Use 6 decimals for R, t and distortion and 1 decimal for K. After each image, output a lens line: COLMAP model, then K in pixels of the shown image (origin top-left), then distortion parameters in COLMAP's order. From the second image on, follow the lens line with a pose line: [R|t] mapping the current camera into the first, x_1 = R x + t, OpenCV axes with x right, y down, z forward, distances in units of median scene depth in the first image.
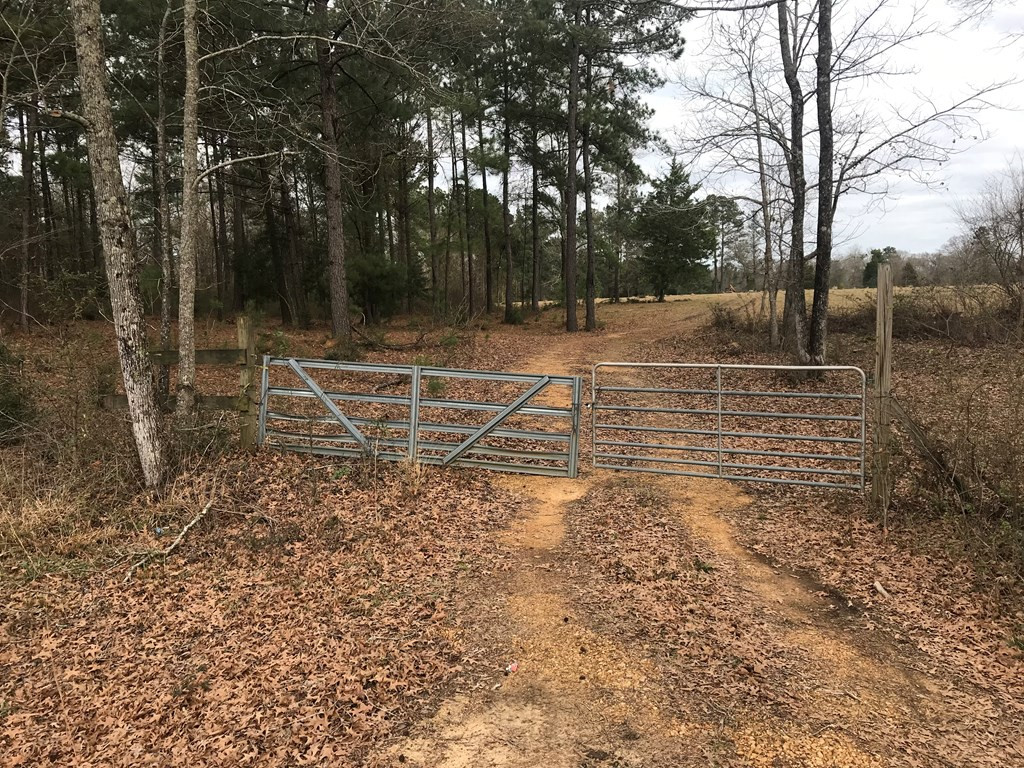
lens RADIAL K [[826.5, 0, 513.7], [0, 826.5, 380.6], [0, 0, 1]] dist [0.031305, -0.045526]
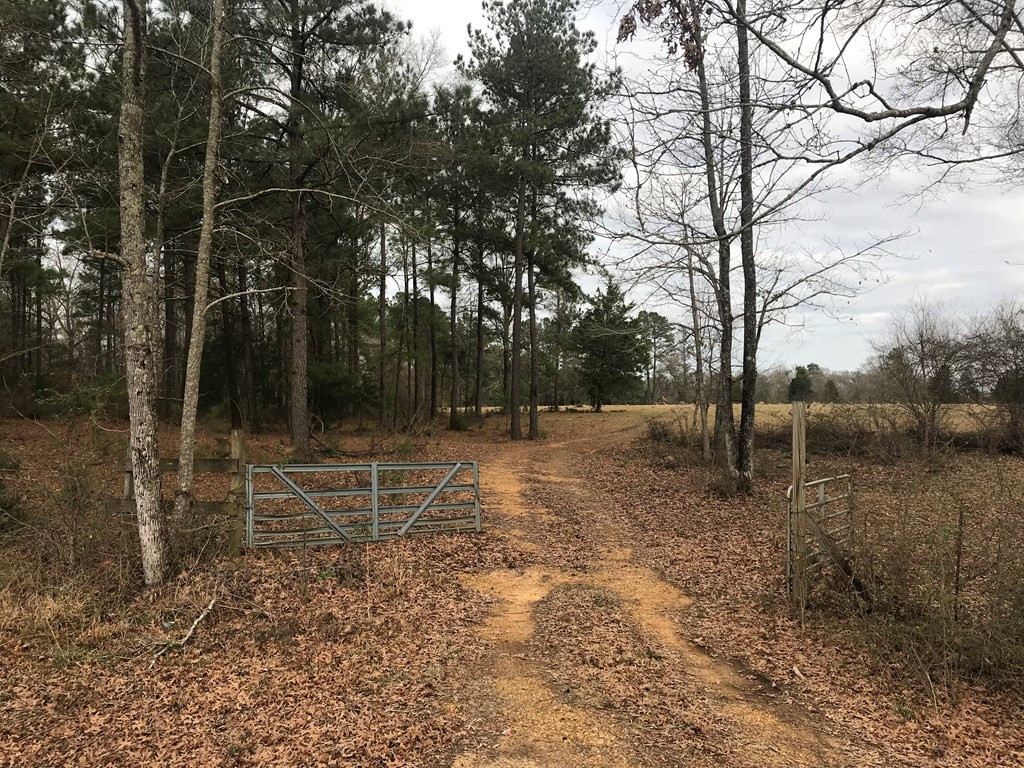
lens RADIAL K [[826.5, 0, 509.1], [0, 826.5, 384.0], [0, 0, 1]] dist [0.031305, -0.045526]
pose [[0.997167, 0.026123, 0.070535, -0.034010], [-0.017317, 0.992294, -0.122689, -0.005934], [-0.073197, 0.121120, 0.989935, -0.098525]]
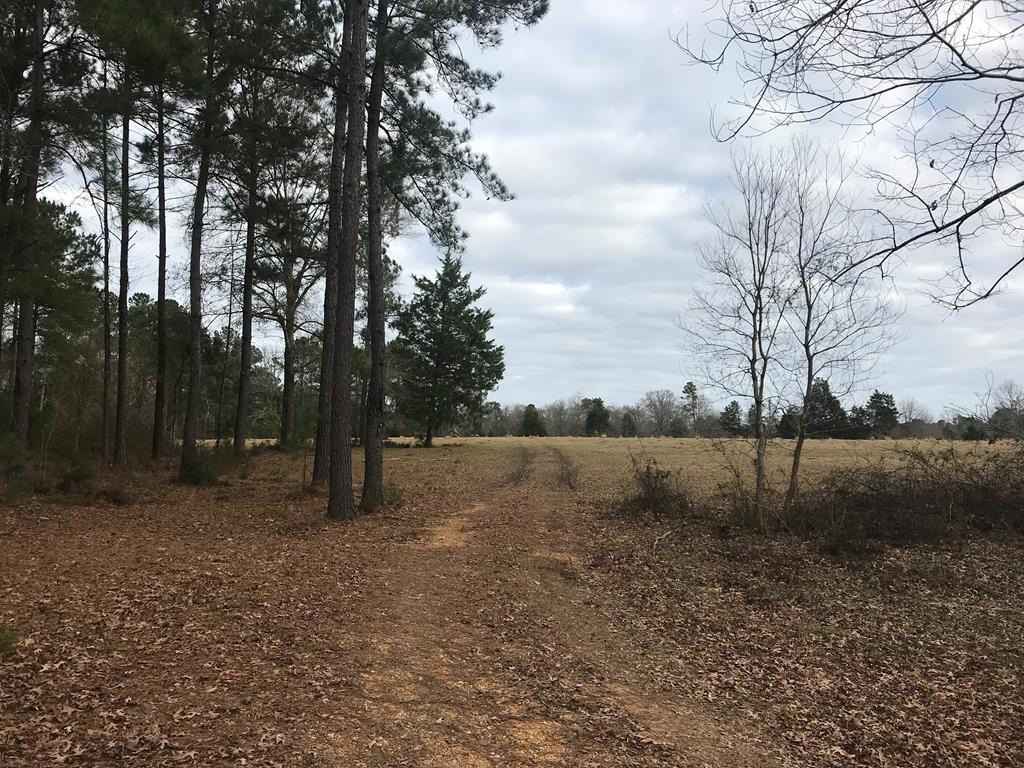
lens RADIAL K [[826.5, 0, 521.3], [0, 826.5, 374.5], [0, 0, 1]] dist [0.031305, -0.045526]
pose [[0.934882, 0.058288, 0.350141, 0.013548], [0.004484, 0.984408, -0.175845, -0.144647], [-0.354931, 0.165964, 0.920043, 1.418680]]
